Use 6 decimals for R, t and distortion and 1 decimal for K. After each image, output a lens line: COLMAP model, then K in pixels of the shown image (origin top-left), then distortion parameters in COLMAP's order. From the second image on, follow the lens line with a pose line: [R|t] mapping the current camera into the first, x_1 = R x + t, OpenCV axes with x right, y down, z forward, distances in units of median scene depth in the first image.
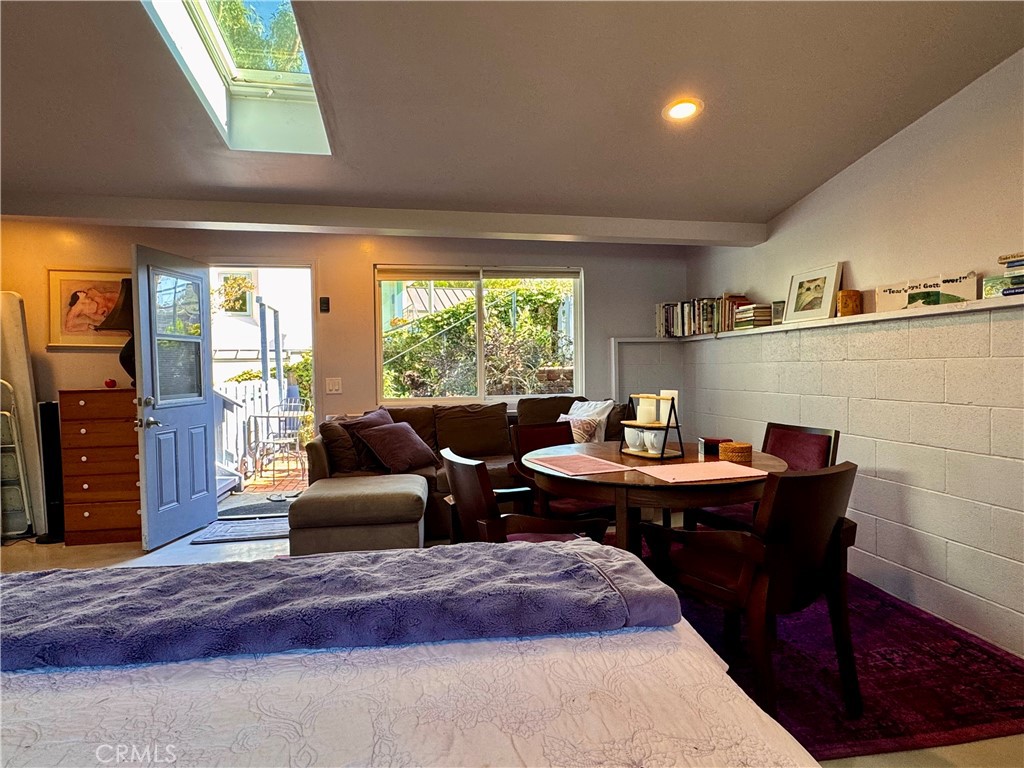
lens RADIAL K [[593.1, 0, 512.0], [0, 593.1, 384.0], [0, 0, 1]] dist [-0.000634, -0.001660]
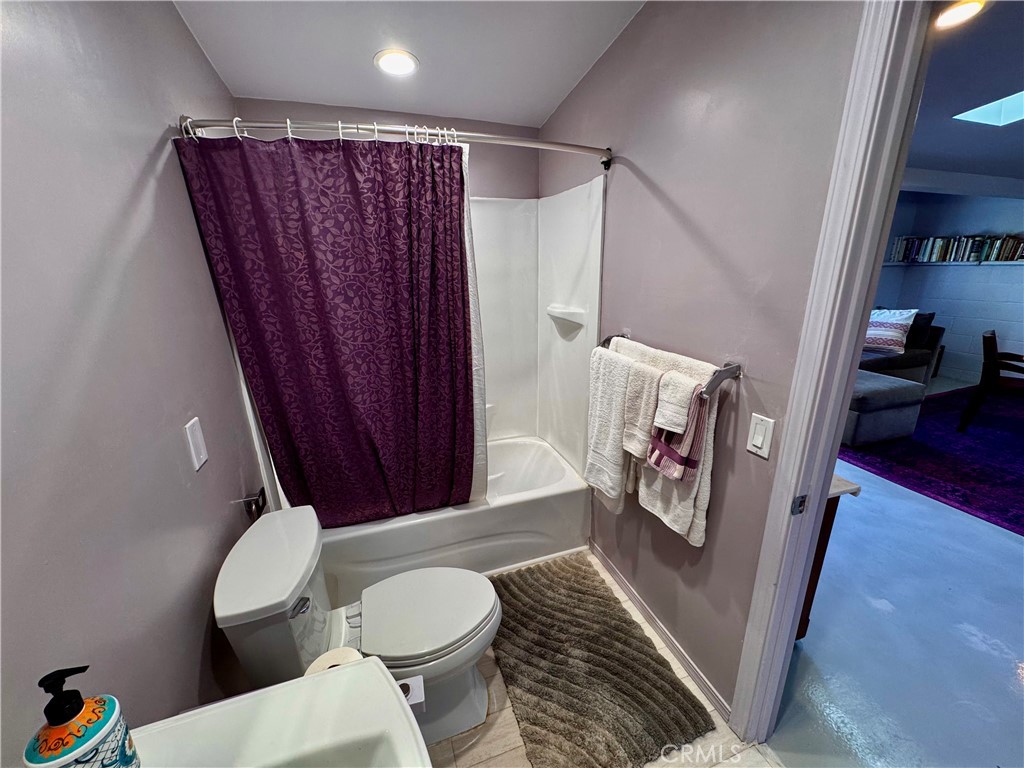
lens RADIAL K [[405.4, 0, 512.0], [0, 405.4, 384.0], [0, 0, 1]] dist [-0.002862, -0.000198]
pose [[0.986267, -0.052750, 0.156508, -0.869585], [0.011472, 0.967214, 0.253702, -0.051989], [-0.164759, -0.248423, 0.954537, 0.136331]]
